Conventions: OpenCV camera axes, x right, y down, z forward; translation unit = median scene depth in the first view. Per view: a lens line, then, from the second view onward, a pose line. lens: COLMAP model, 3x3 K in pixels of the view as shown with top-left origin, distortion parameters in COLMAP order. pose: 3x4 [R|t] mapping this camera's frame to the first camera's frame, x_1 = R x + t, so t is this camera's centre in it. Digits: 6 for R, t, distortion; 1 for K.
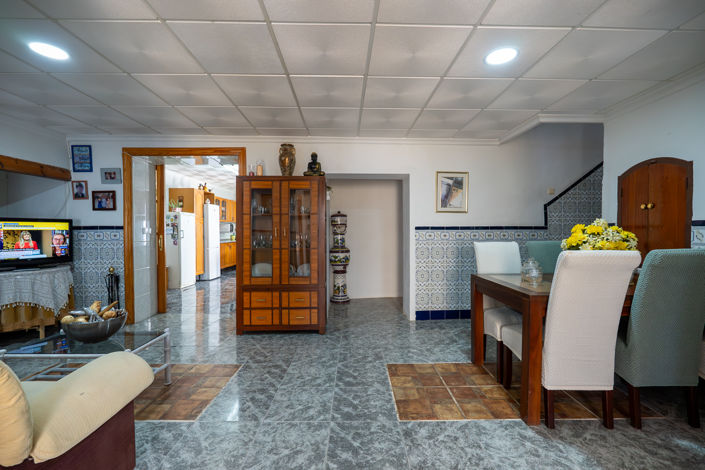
lens RADIAL K [[306.5, 0, 350.9], [0, 306.5, 234.4], [0, 0, 1]] dist [-0.003912, -0.000101]
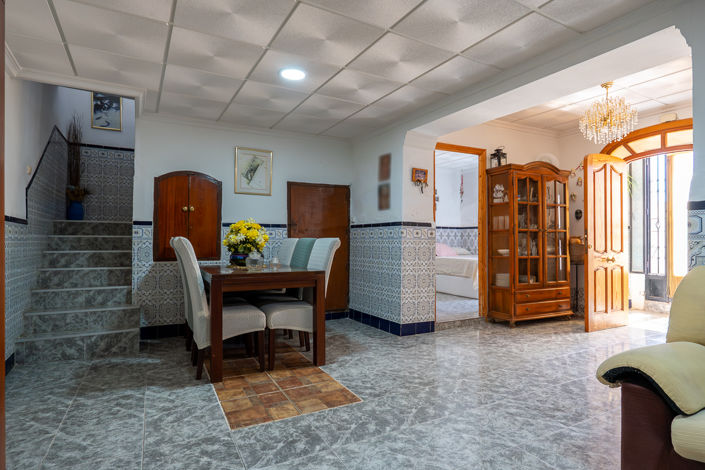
lens RADIAL K [[387.6, 0, 355.9], [0, 387.6, 236.4], [0, 0, 1]] dist [-0.004806, -0.000698]
pose [[-0.475572, 0.014533, 0.879557, -0.517142], [0.011621, 0.999880, -0.010237, 0.030286], [-0.879600, 0.005353, -0.475683, 0.849545]]
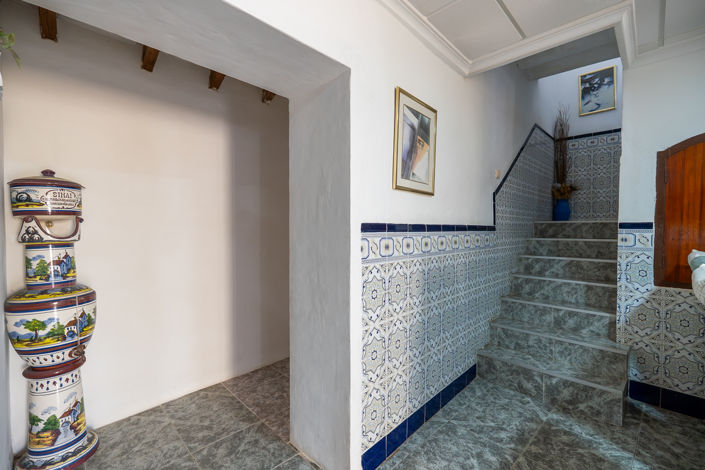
lens RADIAL K [[313.9, 0, 352.5], [0, 313.9, 235.0], [0, 0, 1]] dist [-0.010217, 0.000225]
pose [[0.711867, -0.009792, 0.702246, -0.059084], [0.006524, 0.999952, 0.007331, -0.015695], [-0.702284, -0.000637, 0.711896, 0.816064]]
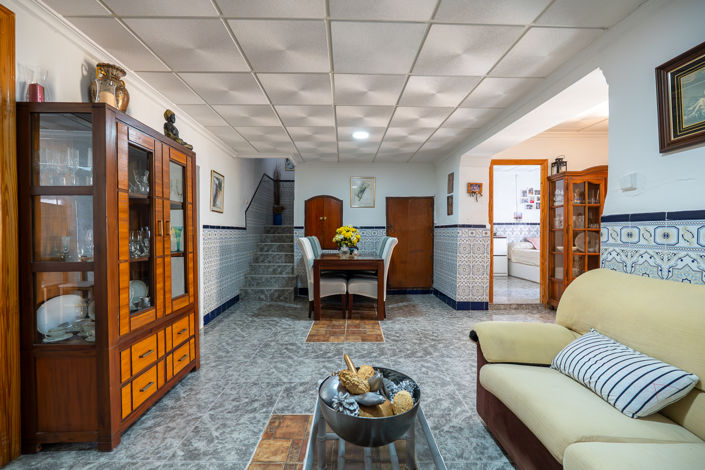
lens RADIAL K [[313.9, 0, 352.5], [0, 313.9, 235.0], [0, 0, 1]] dist [-0.010217, 0.000225]
pose [[-0.002900, -0.004118, 0.999987, -0.799401], [0.013159, 0.999905, 0.004155, 0.007512], [-0.999909, 0.013171, -0.002845, 0.604065]]
